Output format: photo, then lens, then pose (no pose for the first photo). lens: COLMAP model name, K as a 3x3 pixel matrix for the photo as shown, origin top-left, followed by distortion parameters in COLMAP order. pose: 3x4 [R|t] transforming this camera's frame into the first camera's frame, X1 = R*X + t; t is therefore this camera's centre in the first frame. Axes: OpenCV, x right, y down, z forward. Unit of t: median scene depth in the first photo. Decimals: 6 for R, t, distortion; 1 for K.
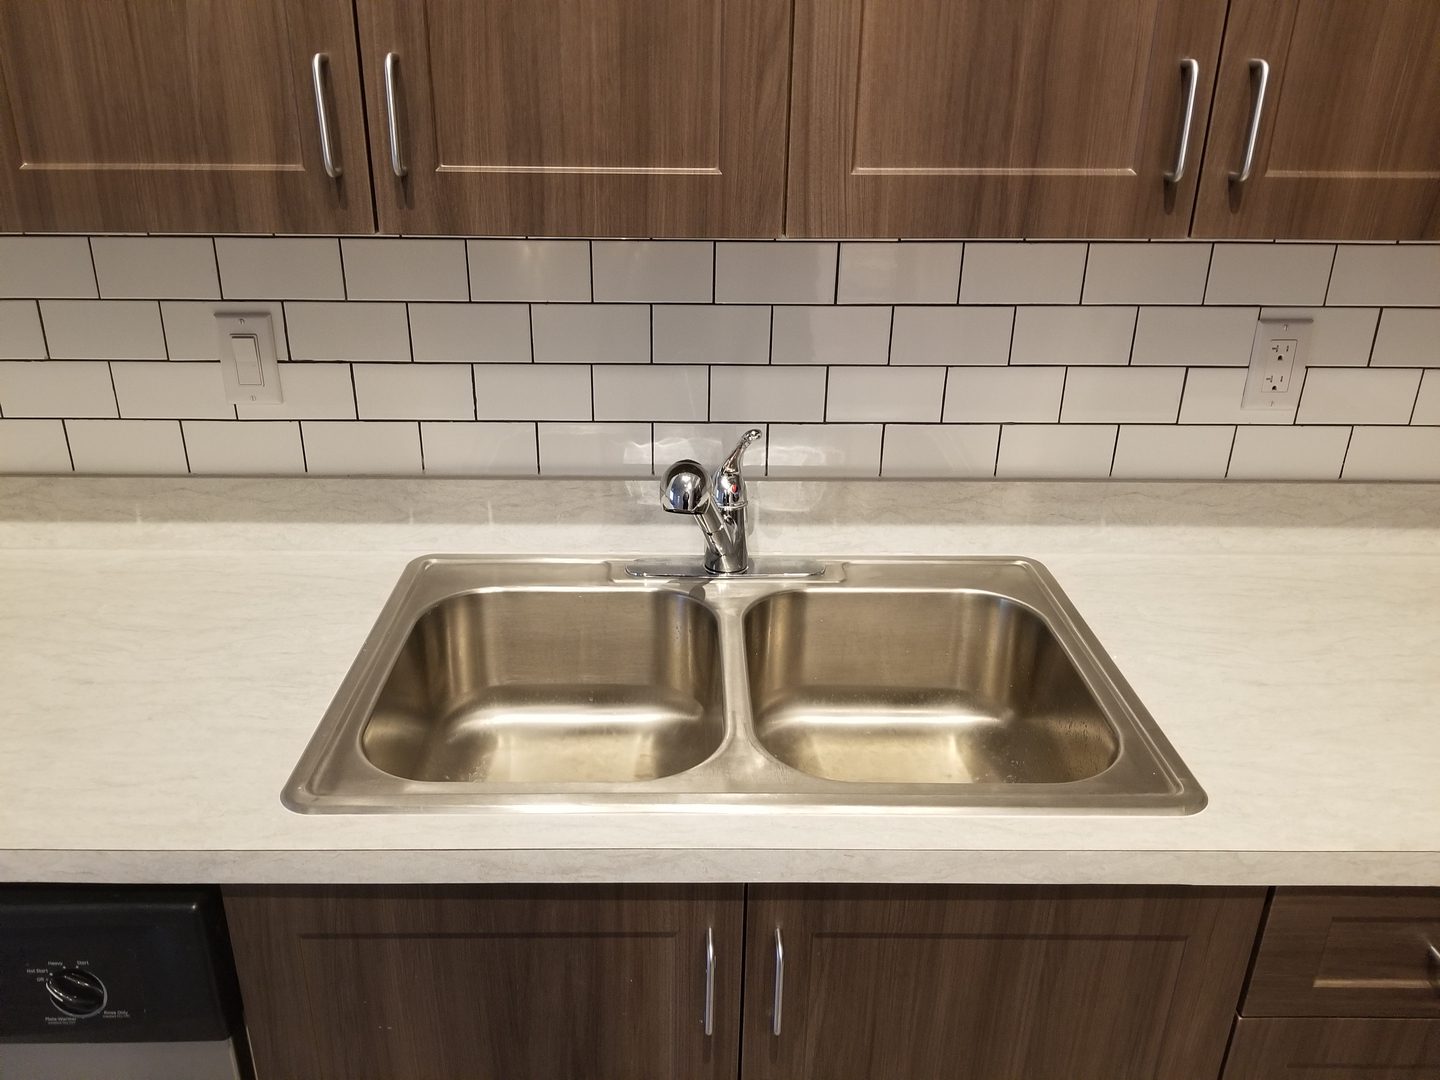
lens RADIAL K [[1118.3, 0, 694.6], [0, 1118.3, 536.3], [0, 0, 1]] dist [0.099166, -0.161595]
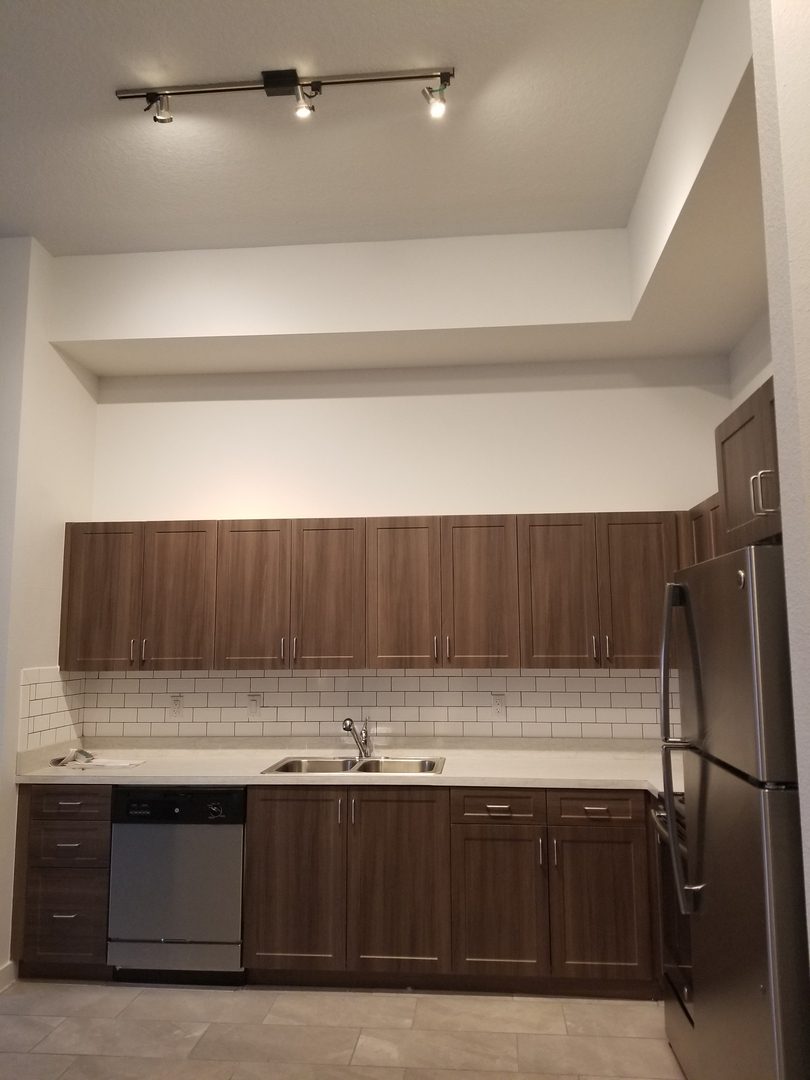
lens RADIAL K [[838.7, 0, 405.0], [0, 838.7, 540.0], [0, 0, 1]] dist [0.099166, -0.161595]
pose [[0.995102, -0.024839, -0.095684, 0.582793], [-0.026725, 0.864277, -0.502305, 1.050156], [0.095174, 0.502402, 0.859380, -2.360133]]
